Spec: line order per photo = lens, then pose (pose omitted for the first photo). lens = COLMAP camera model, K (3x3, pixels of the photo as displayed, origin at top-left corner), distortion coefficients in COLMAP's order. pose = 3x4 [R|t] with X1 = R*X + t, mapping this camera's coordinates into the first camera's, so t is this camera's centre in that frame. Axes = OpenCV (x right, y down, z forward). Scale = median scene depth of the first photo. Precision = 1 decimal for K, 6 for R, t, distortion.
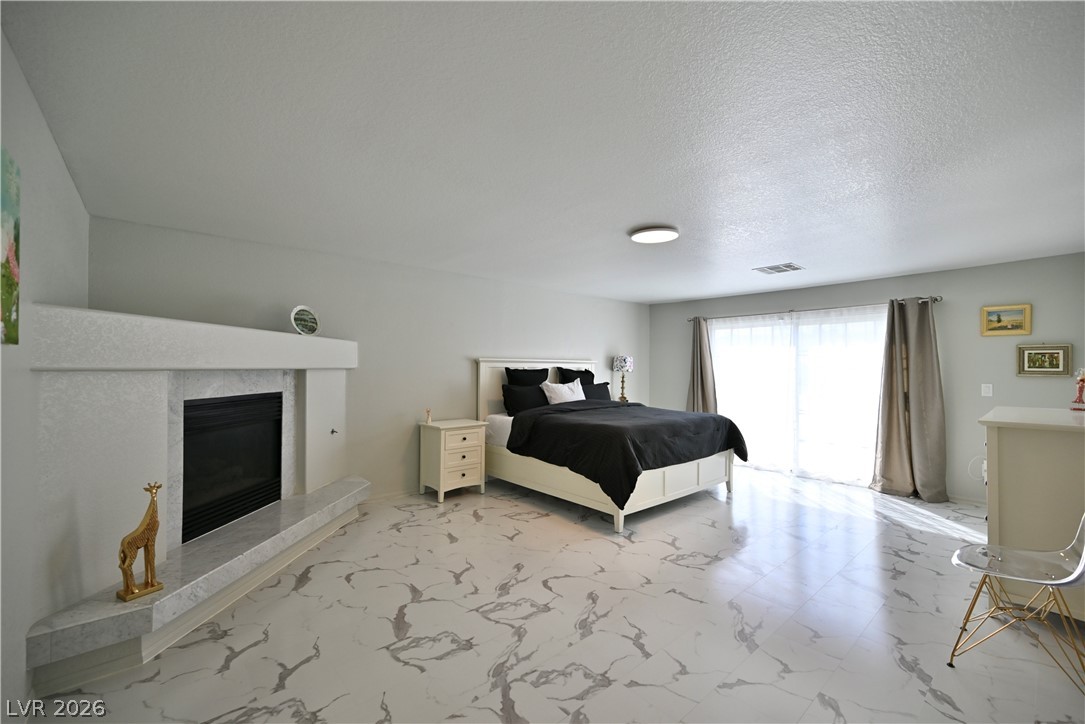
lens RADIAL K [[448.1, 0, 546.3], [0, 448.1, 359.0], [0, 0, 1]] dist [-0.000167, 0.000025]
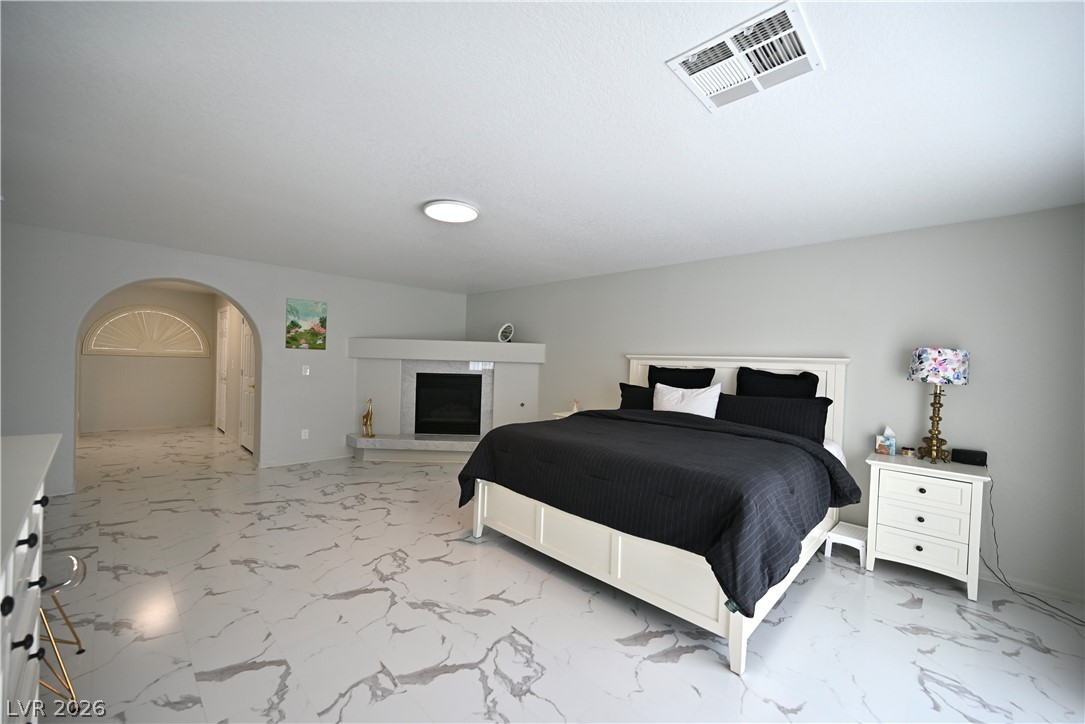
lens RADIAL K [[423.9, 0, 544.1], [0, 423.9, 367.2], [0, 0, 1]] dist [0.001422, -0.000089]
pose [[0.074286, 0.011545, -0.997170, 1.422151], [-0.009109, 0.999899, 0.010898, 0.030360], [0.997195, 0.008273, 0.074384, 1.451242]]
